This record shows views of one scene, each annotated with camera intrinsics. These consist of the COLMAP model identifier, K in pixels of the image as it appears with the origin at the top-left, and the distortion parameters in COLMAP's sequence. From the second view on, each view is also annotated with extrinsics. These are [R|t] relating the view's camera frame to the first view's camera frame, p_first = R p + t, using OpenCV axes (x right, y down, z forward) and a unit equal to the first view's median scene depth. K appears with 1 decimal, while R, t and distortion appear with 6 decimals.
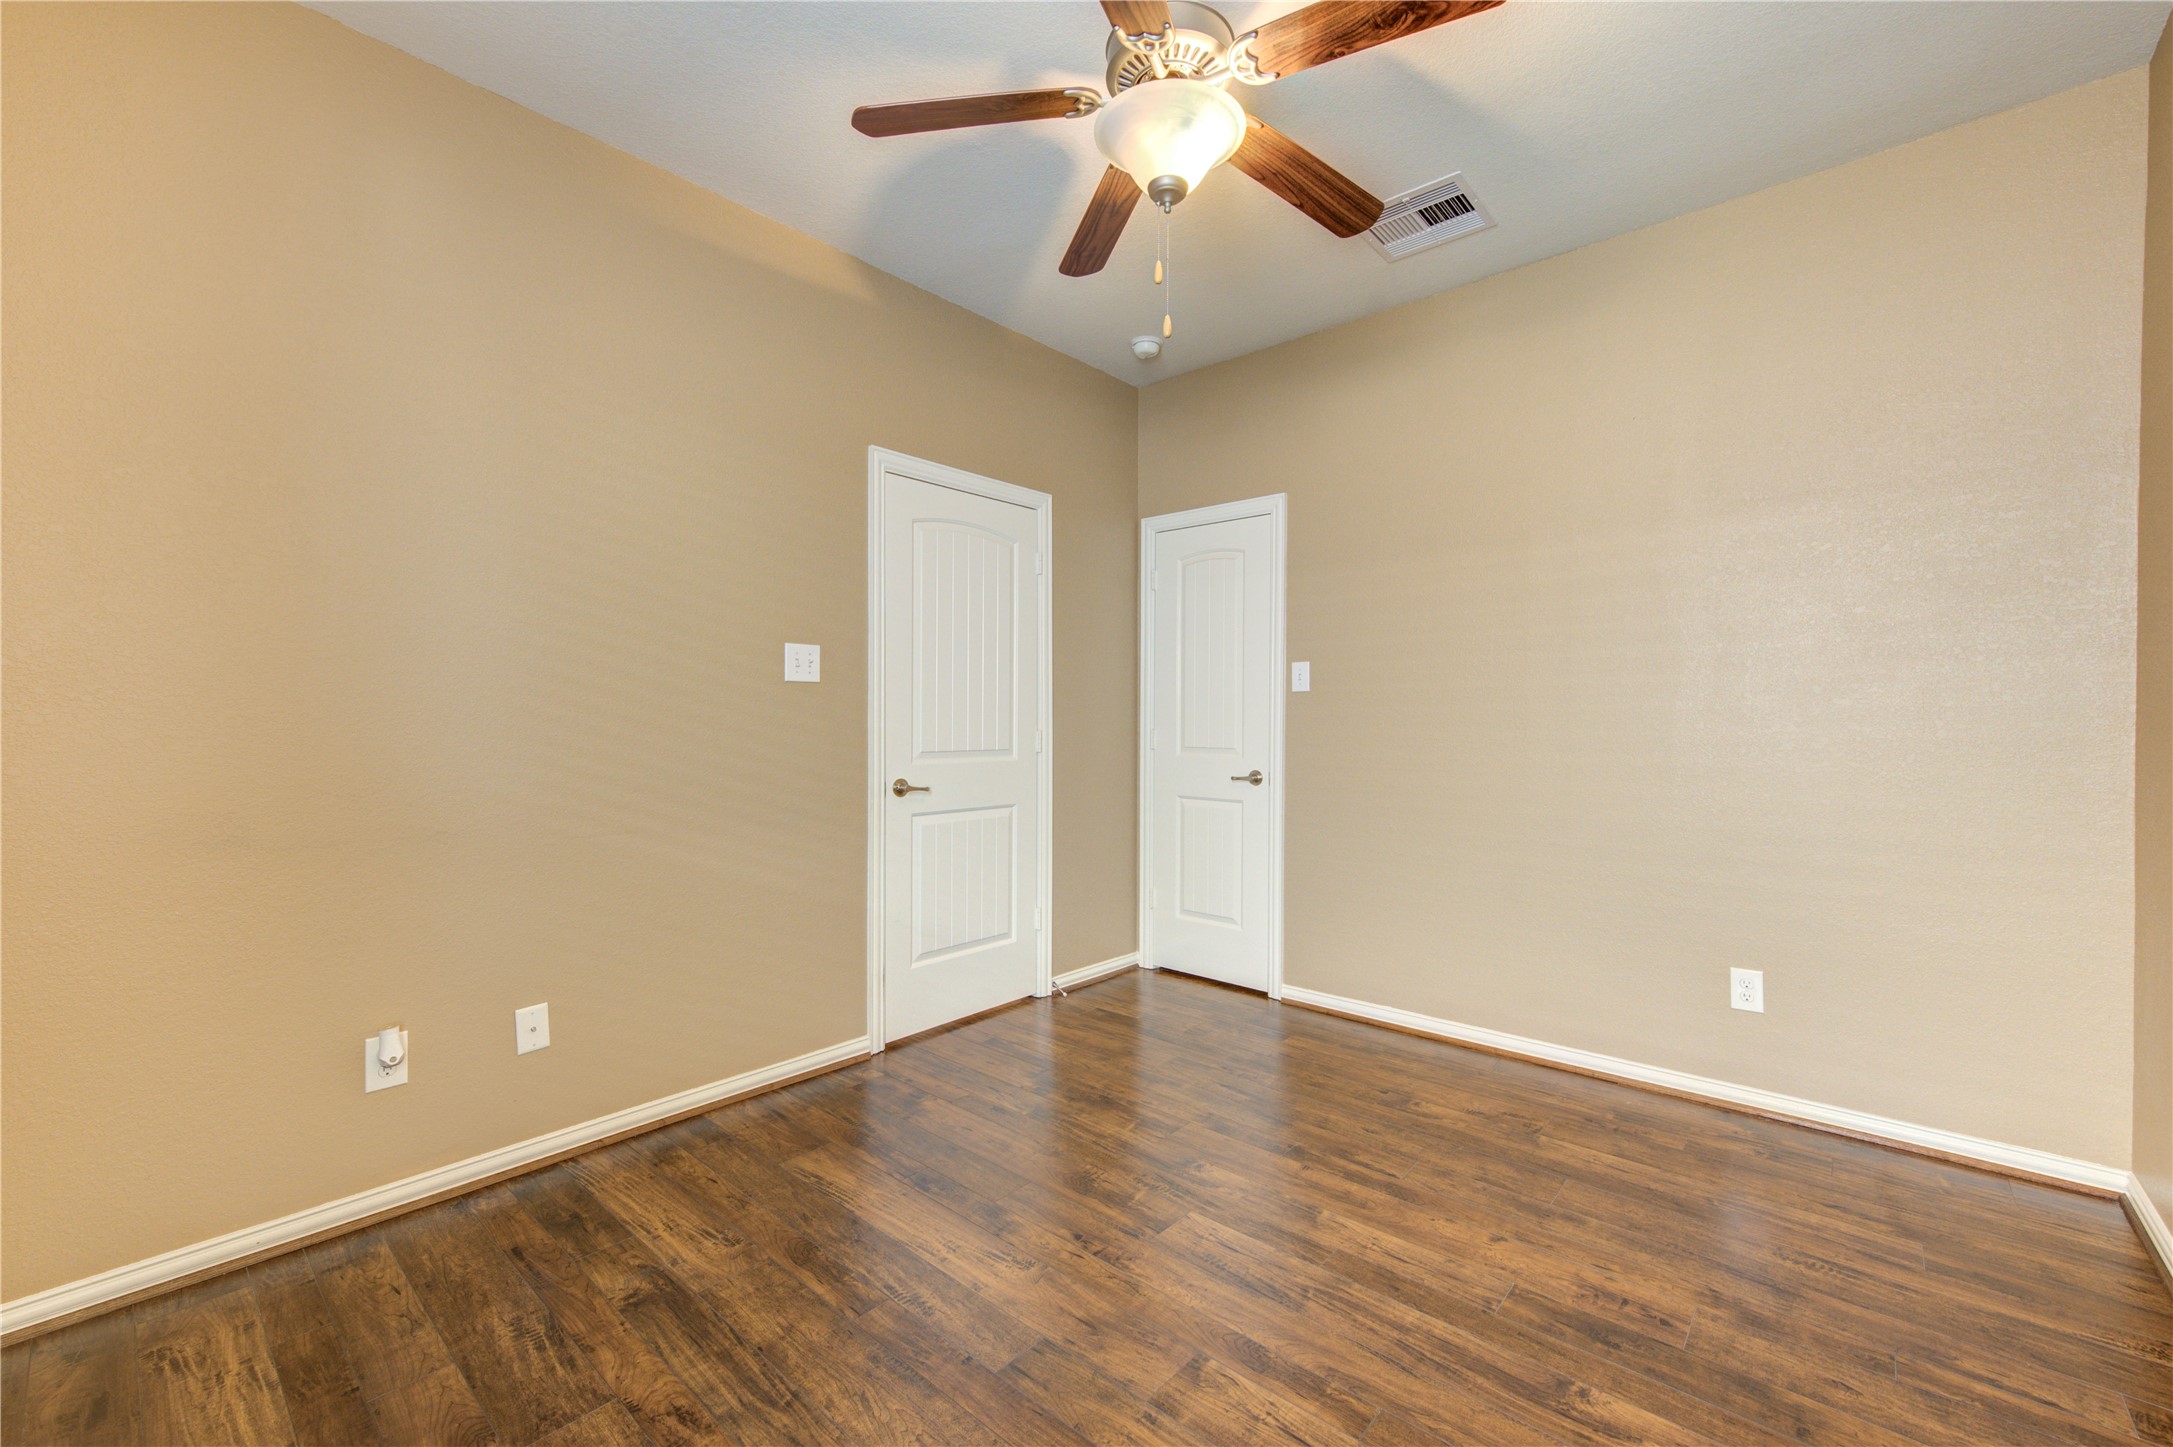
lens RADIAL K [[859.0, 0, 1088.7], [0, 859.0, 725.2], [0, 0, 1]] dist [0.003139, -0.000406]
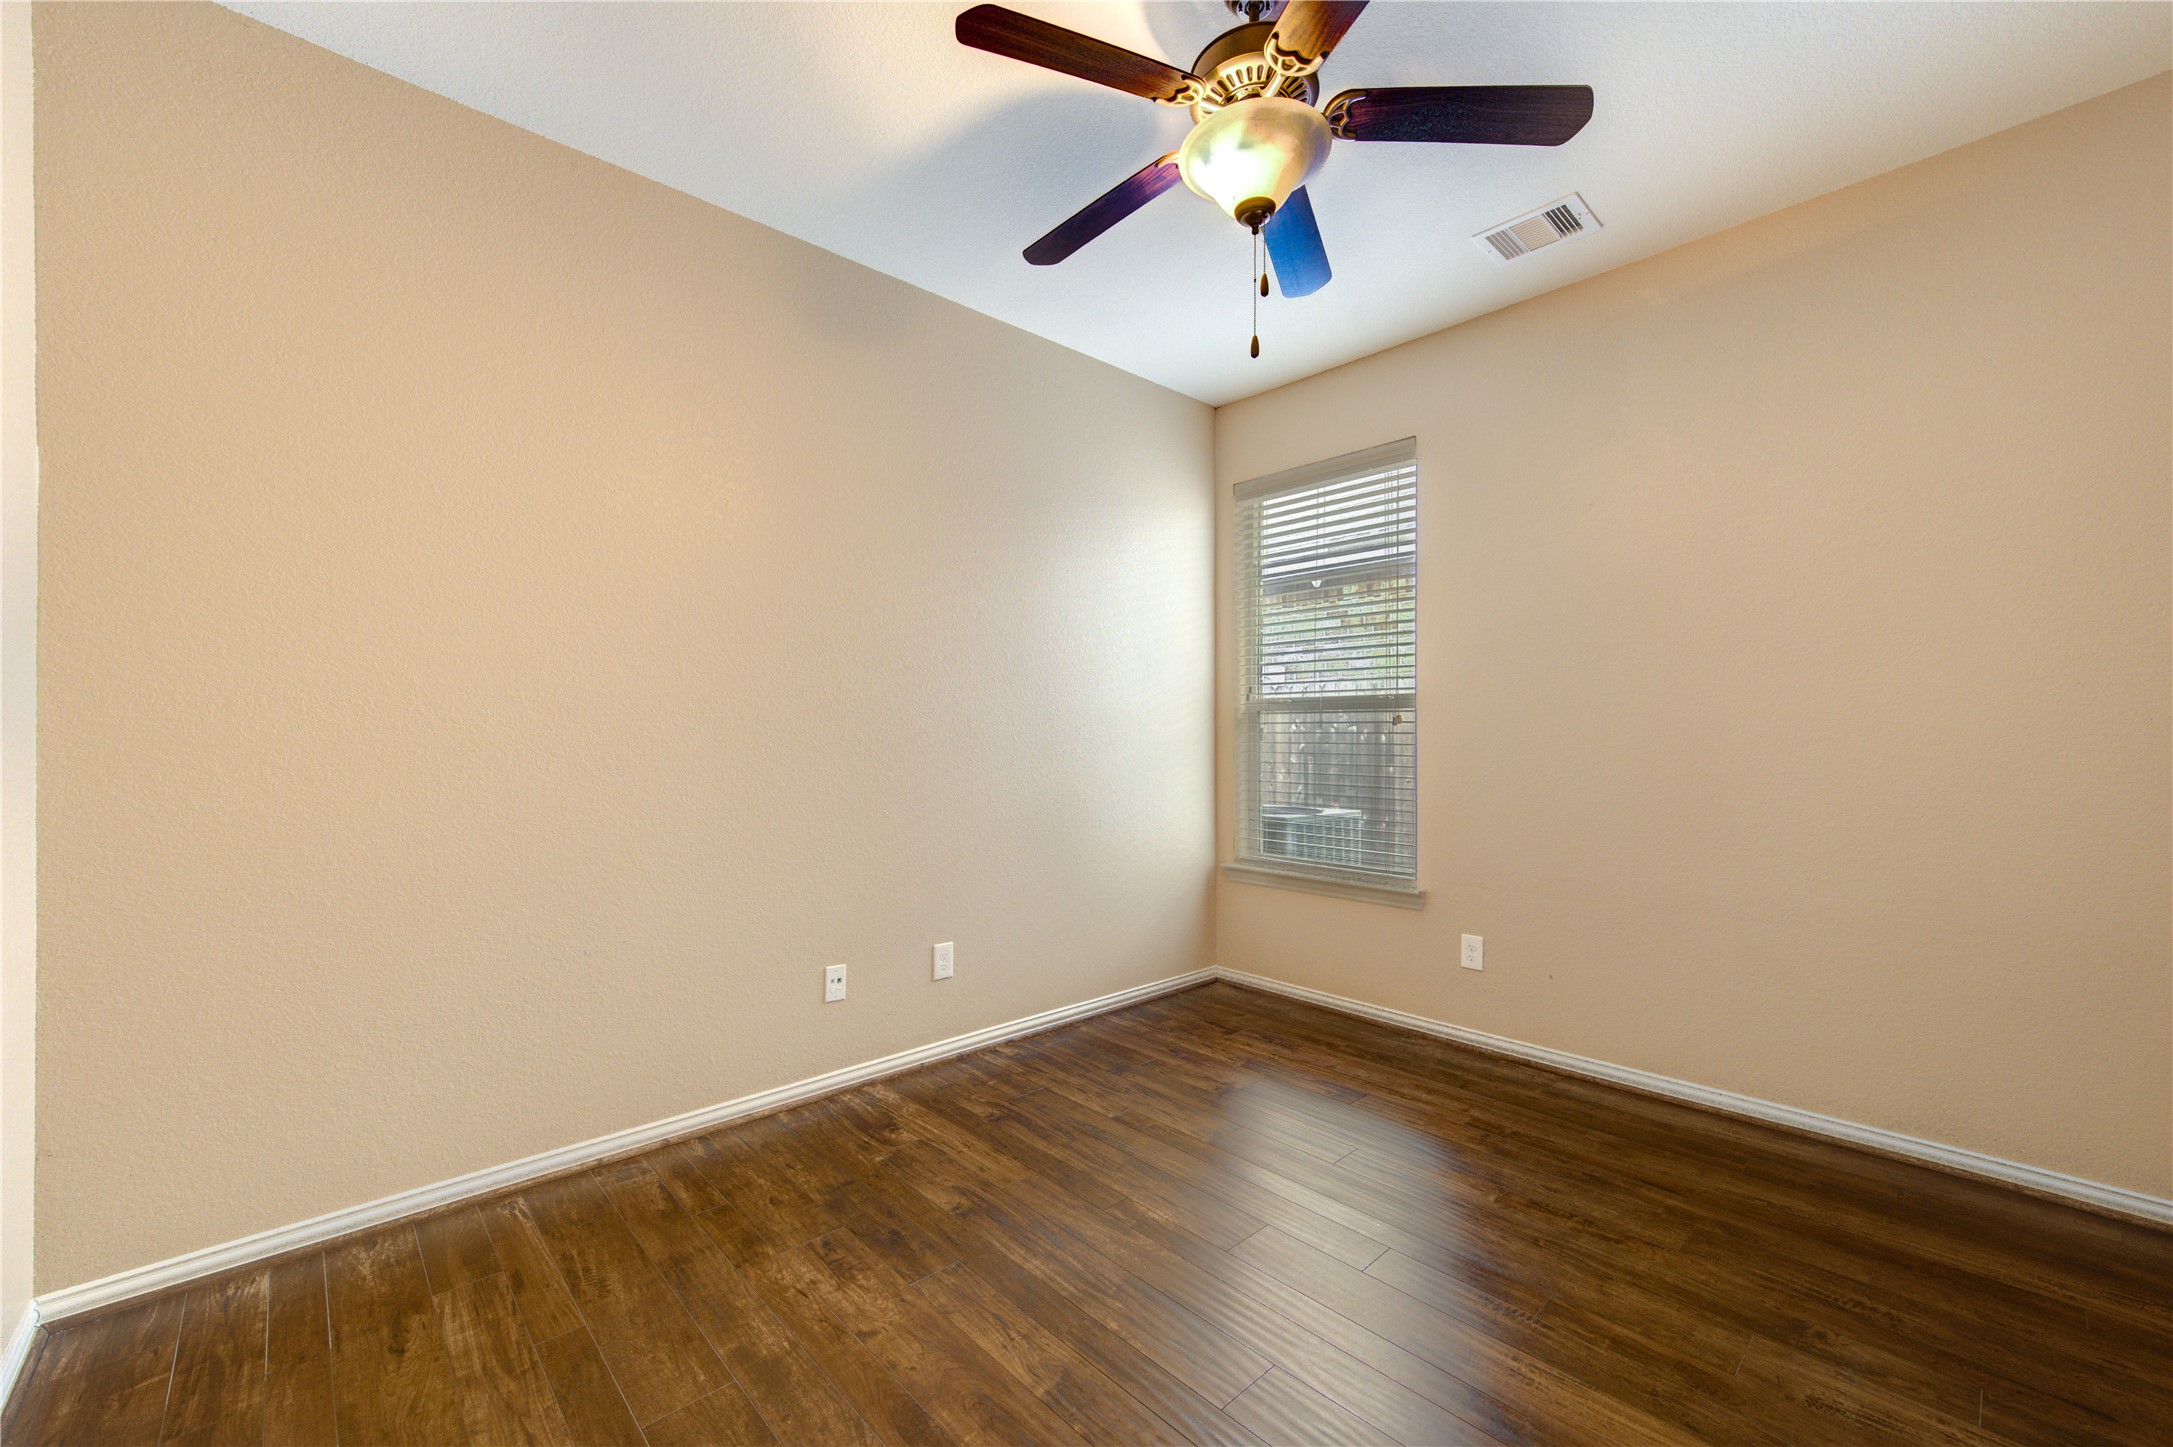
lens RADIAL K [[859.0, 0, 1085.3], [0, 859.0, 729.6], [0, 0, 1]] dist [0.003139, -0.000406]
pose [[-0.995417, -0.001005, 0.095625, 0.189958], [-0.001496, 0.999986, -0.005064, -0.007853], [-0.095618, -0.005184, -0.995405, 2.004444]]
